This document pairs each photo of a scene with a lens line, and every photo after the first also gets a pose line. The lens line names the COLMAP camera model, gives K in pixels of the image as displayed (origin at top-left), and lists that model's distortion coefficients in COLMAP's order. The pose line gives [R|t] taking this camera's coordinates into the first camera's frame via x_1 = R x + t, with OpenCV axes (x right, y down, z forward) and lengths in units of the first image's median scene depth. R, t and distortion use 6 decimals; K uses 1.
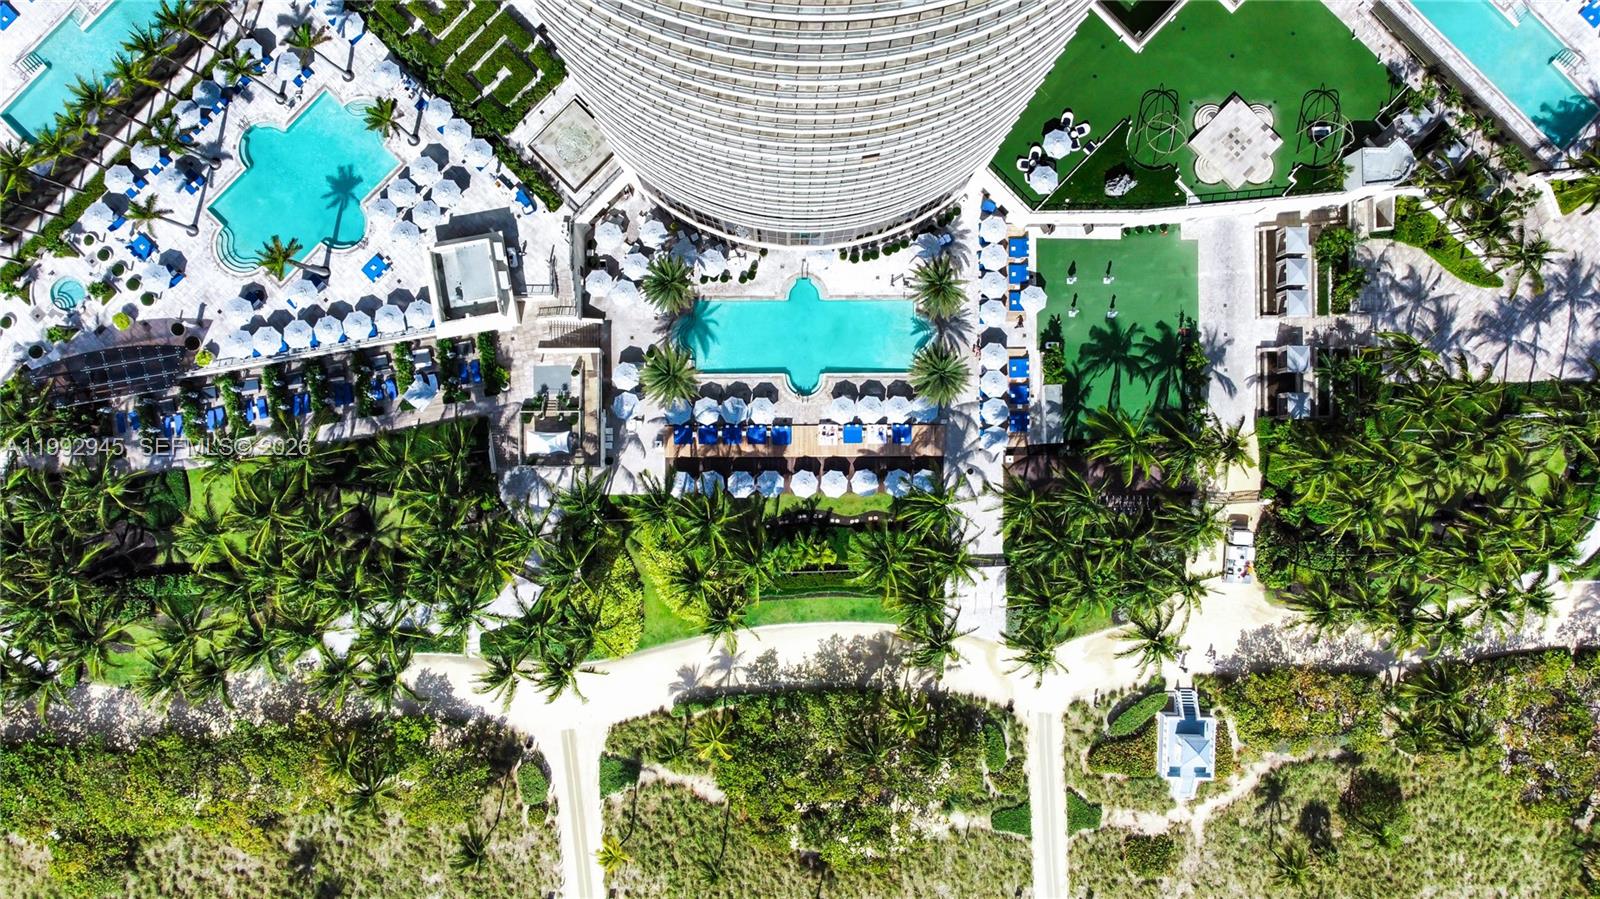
lens RADIAL K [[1212.9, 0, 799.9], [0, 1212.9, 448.6], [0, 0, 1]] dist [0.007489, -0.006129]
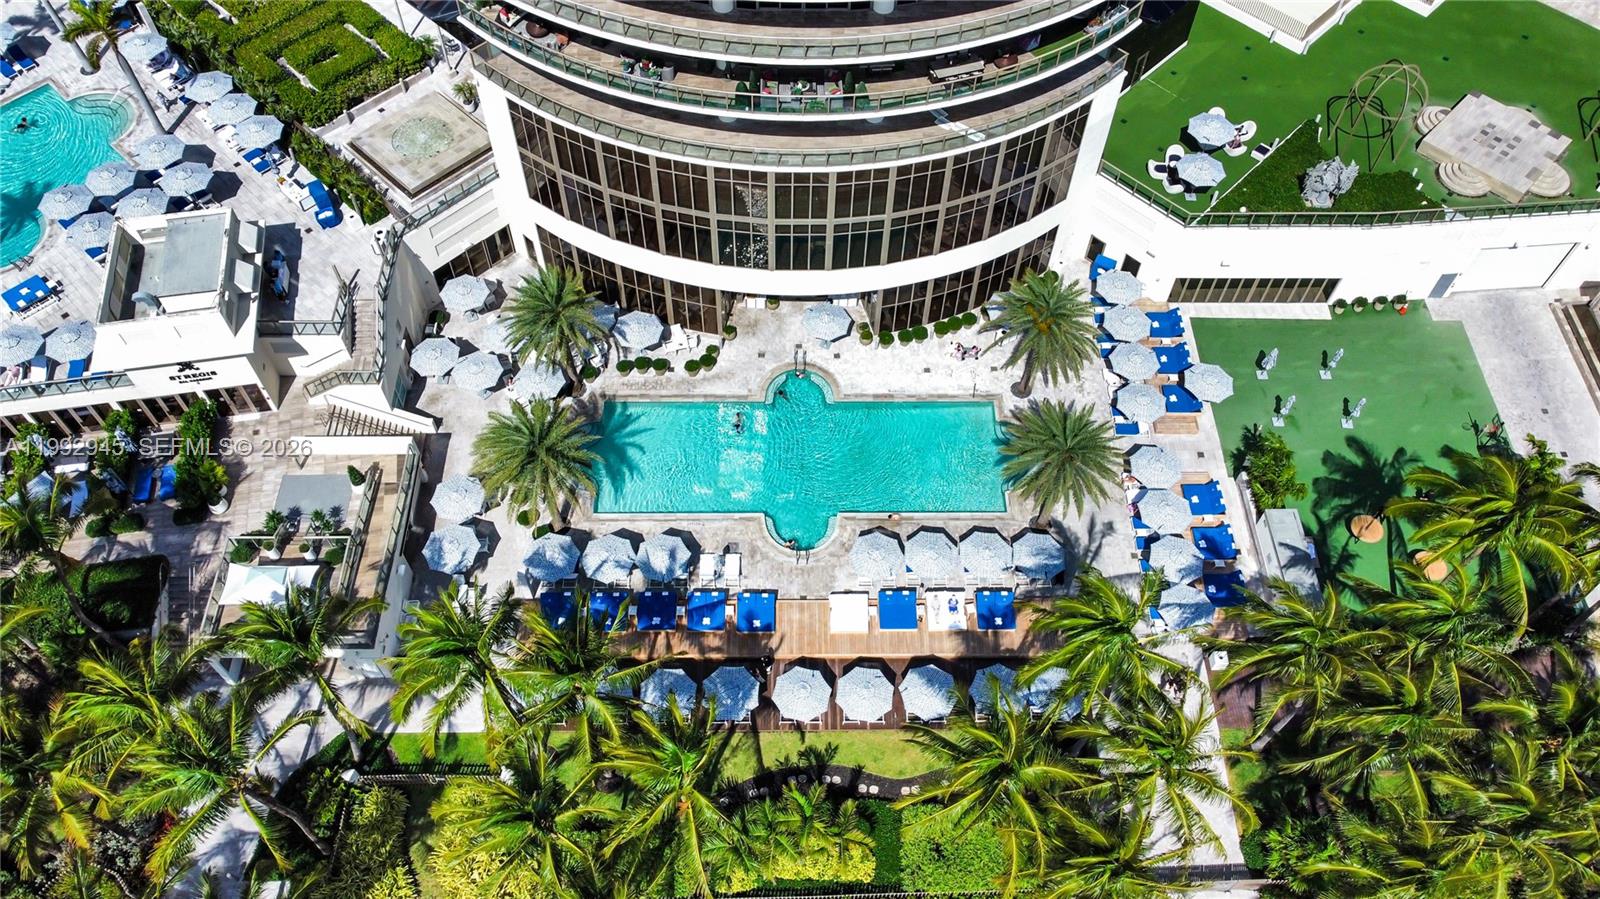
lens RADIAL K [[1212.9, 0, 800.0], [0, 1212.9, 450.8], [0, 0, 1]] dist [0.007489, -0.006129]
pose [[0.999983, -0.004956, 0.003023, 0.001854], [0.005798, 0.826804, -0.562460, 0.218536], [0.000288, 0.562468, 0.826819, 0.560955]]
